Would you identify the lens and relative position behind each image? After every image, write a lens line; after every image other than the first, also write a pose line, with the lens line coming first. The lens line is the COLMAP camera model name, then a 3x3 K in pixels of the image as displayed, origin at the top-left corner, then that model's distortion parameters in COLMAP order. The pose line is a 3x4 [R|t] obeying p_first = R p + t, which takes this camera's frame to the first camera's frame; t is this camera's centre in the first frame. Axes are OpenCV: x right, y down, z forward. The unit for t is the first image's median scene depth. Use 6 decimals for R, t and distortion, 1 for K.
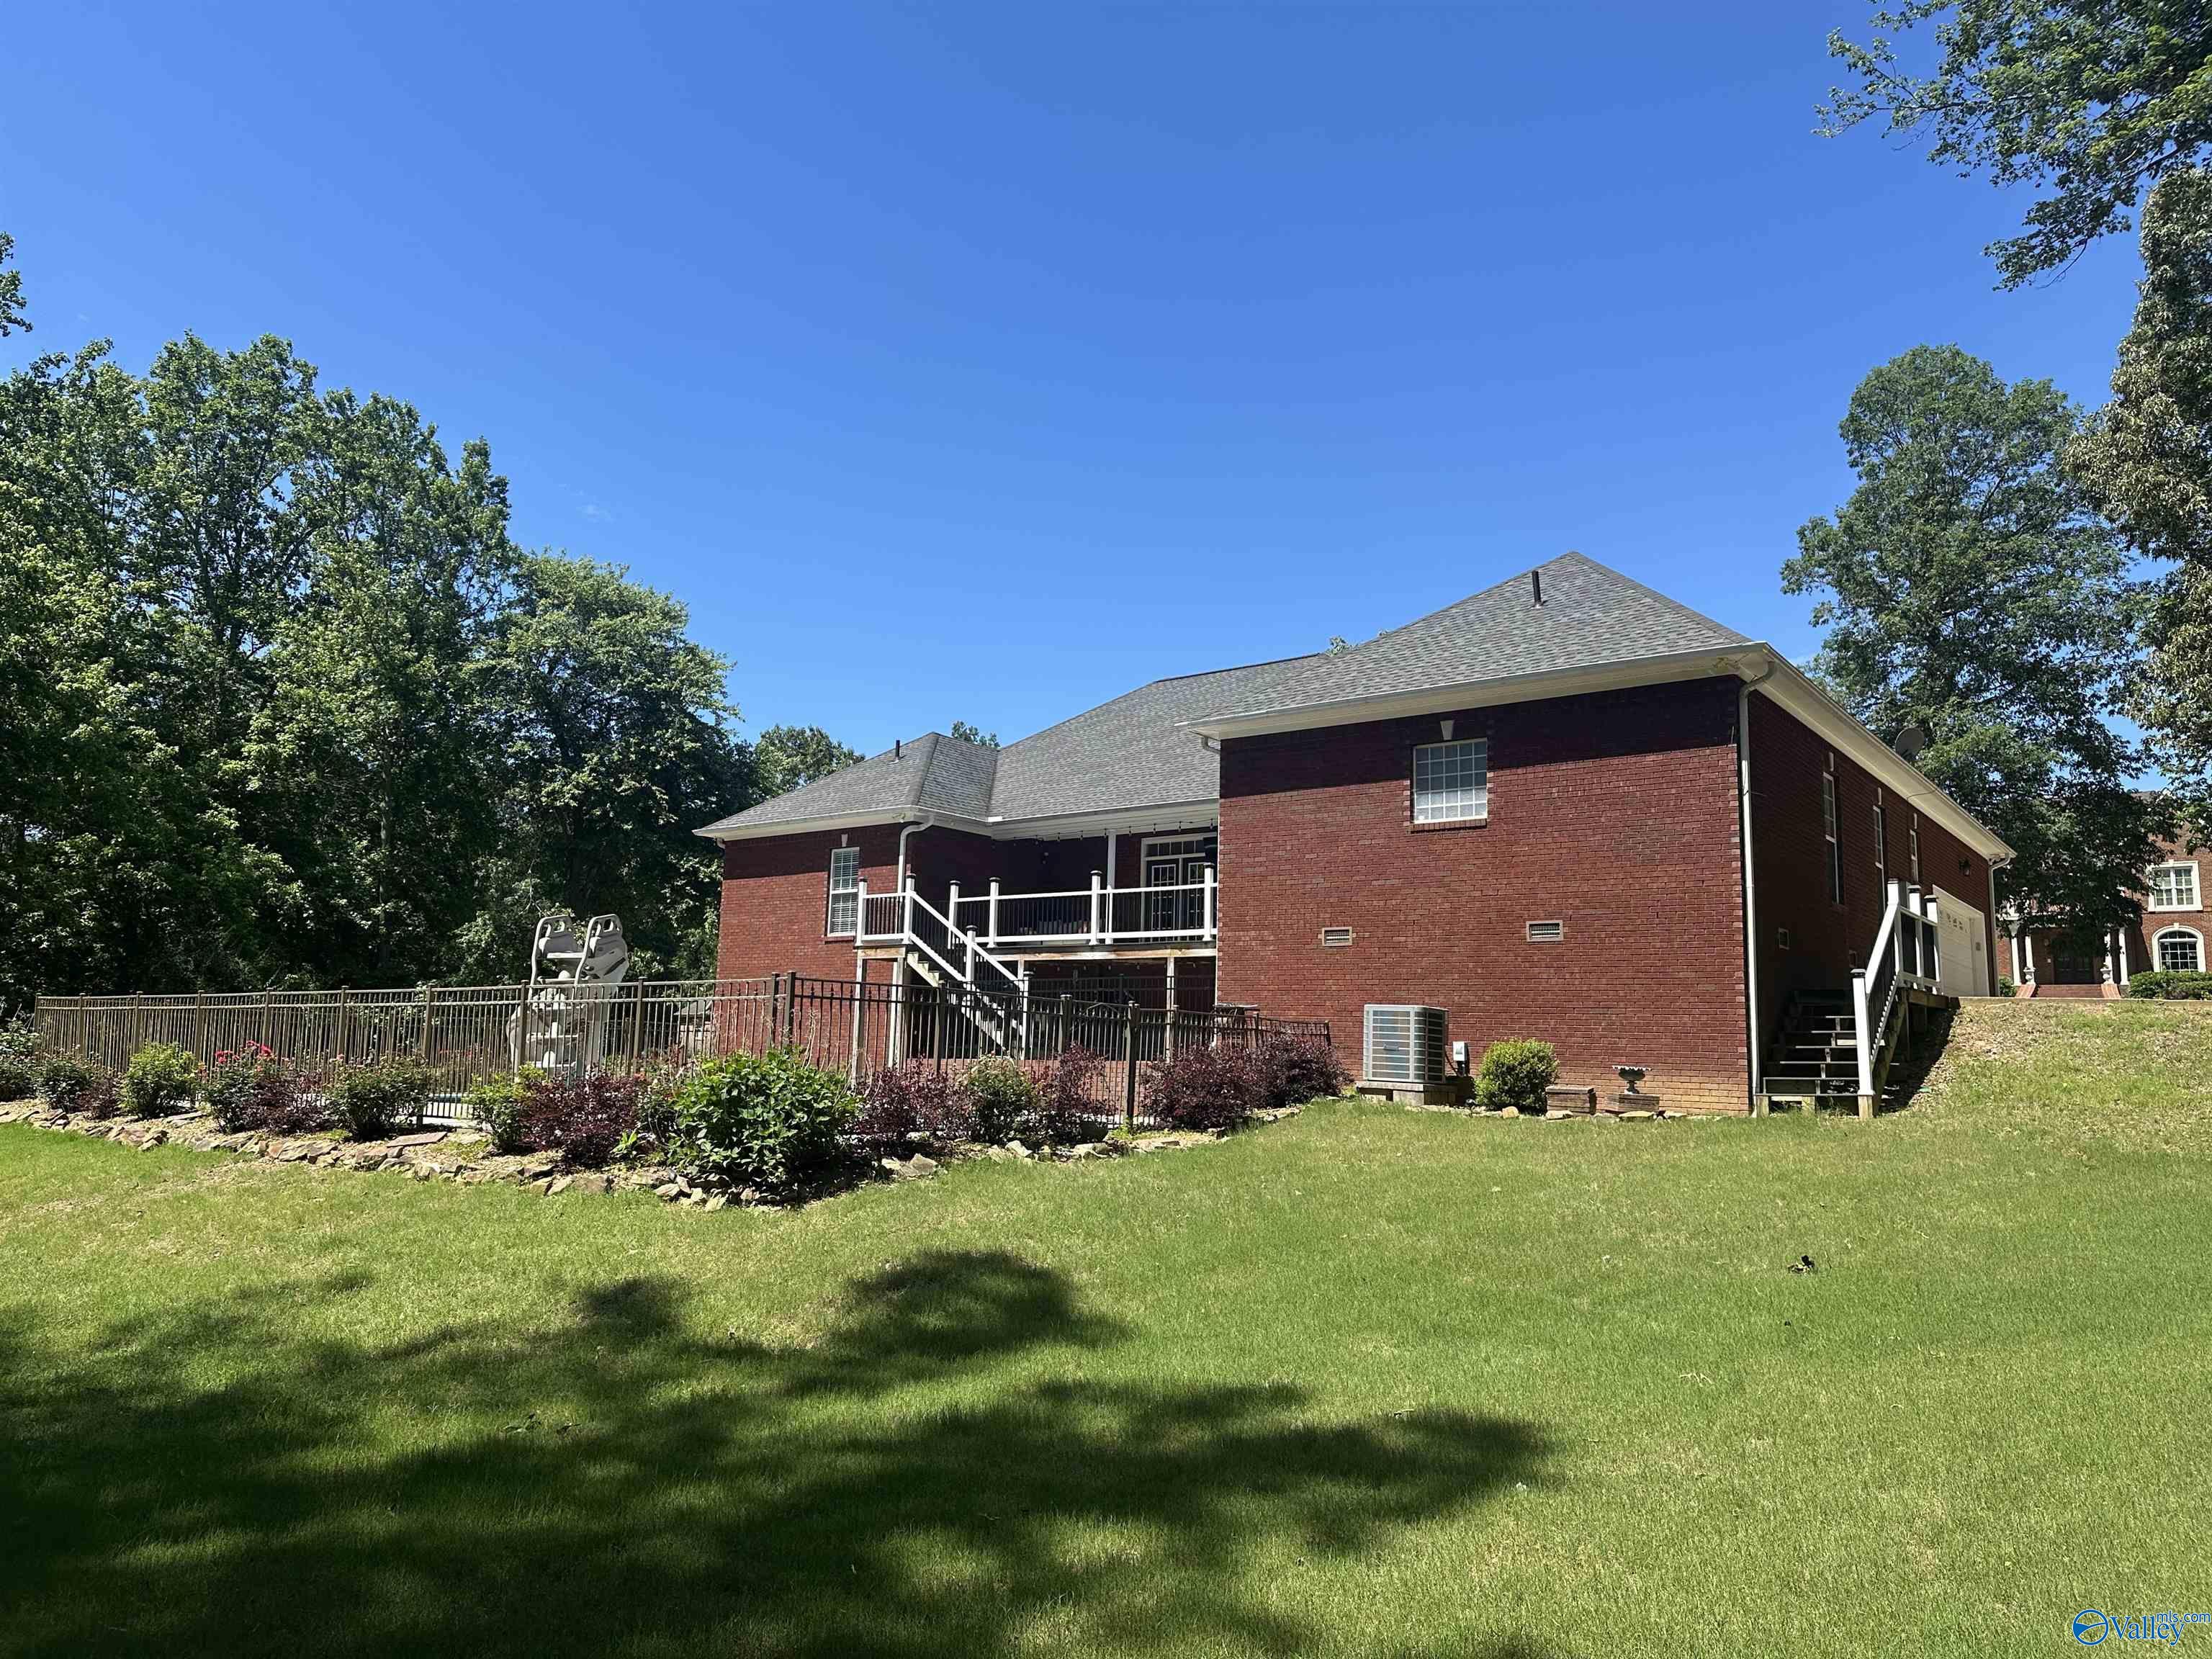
lens RADIAL K [[1521.8, 0, 1106.0], [0, 1521.8, 829.5], [0, 0, 1]] dist [0.174308, -0.339765]
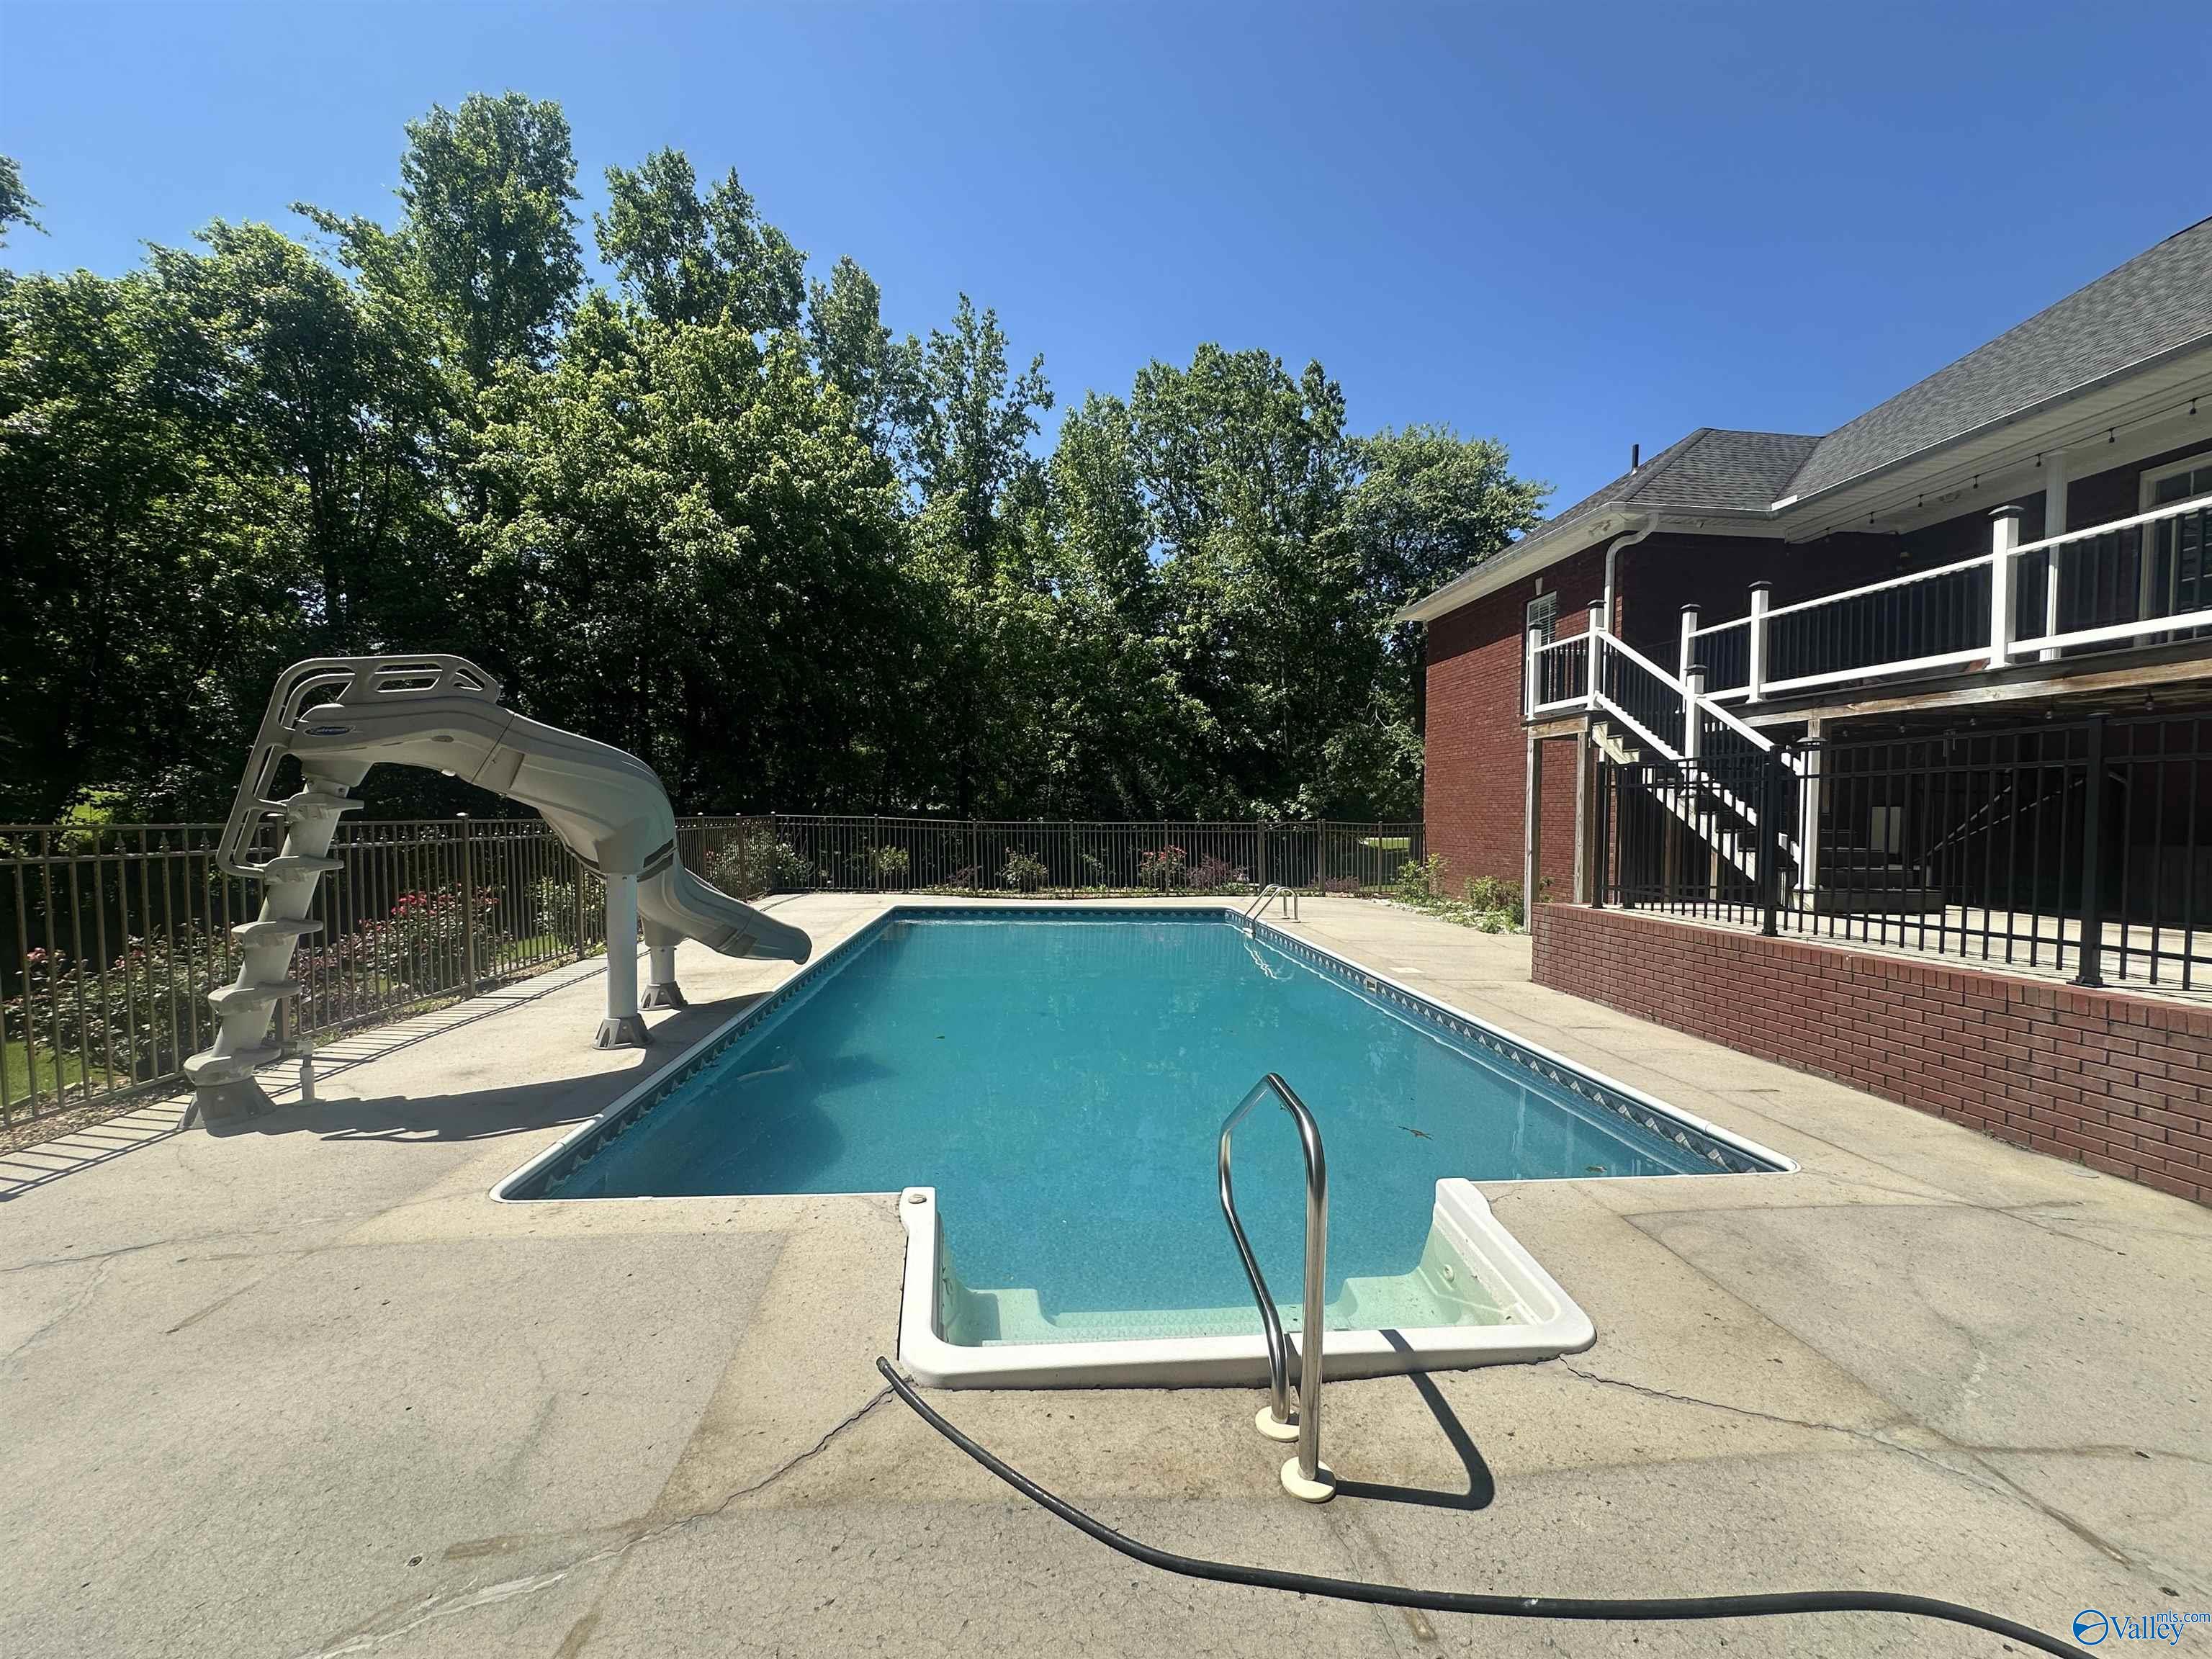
lens RADIAL K [[866.2, 0, 1106.0], [0, 866.2, 829.5], [0, 0, 1]] dist [-0.016619, -0.000024]
pose [[0.672192, -0.000124, -0.740377, 0.000598], [0.115321, 0.987812, 0.104536, 0.062125], [0.731341, -0.155649, 0.664014, 0.595293]]
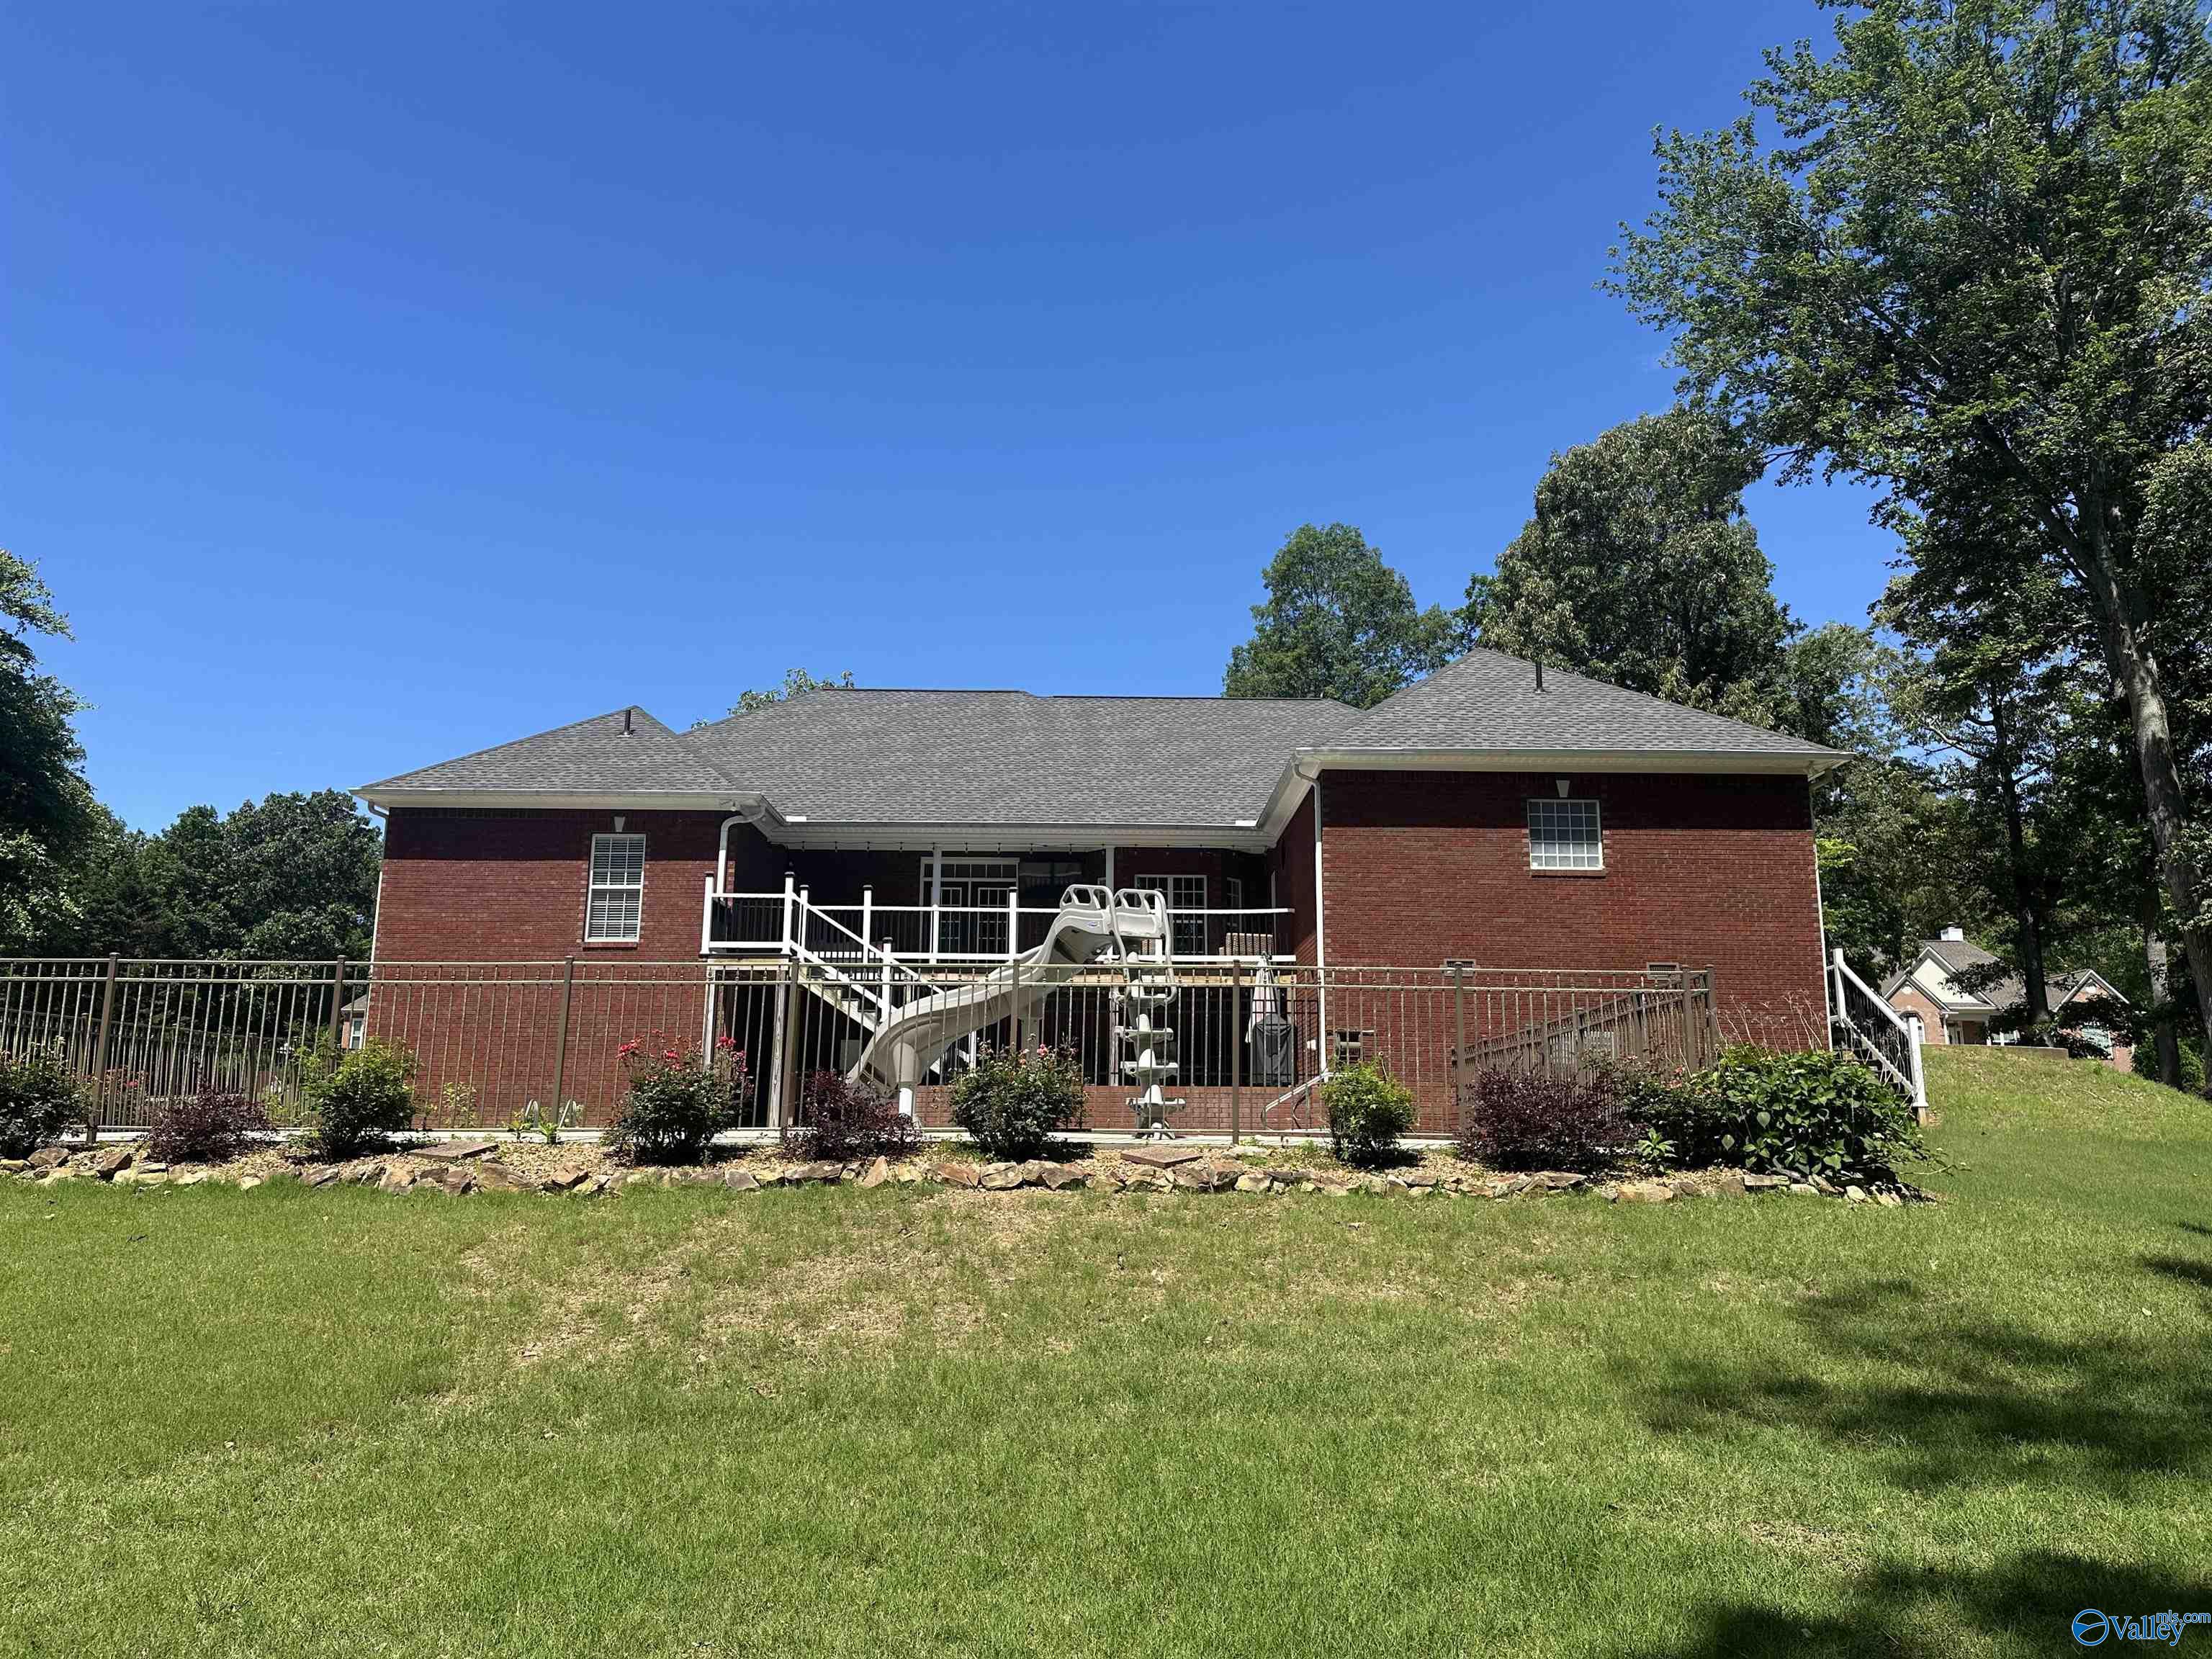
lens RADIAL K [[1521.8, 0, 1106.0], [0, 1521.8, 829.5], [0, 0, 1]] dist [0.174308, -0.339765]
pose [[0.785915, 0.107282, 0.608956, -0.511627], [-0.081890, 0.994217, -0.069469, 0.049961], [-0.612888, 0.004729, 0.790156, 0.217968]]
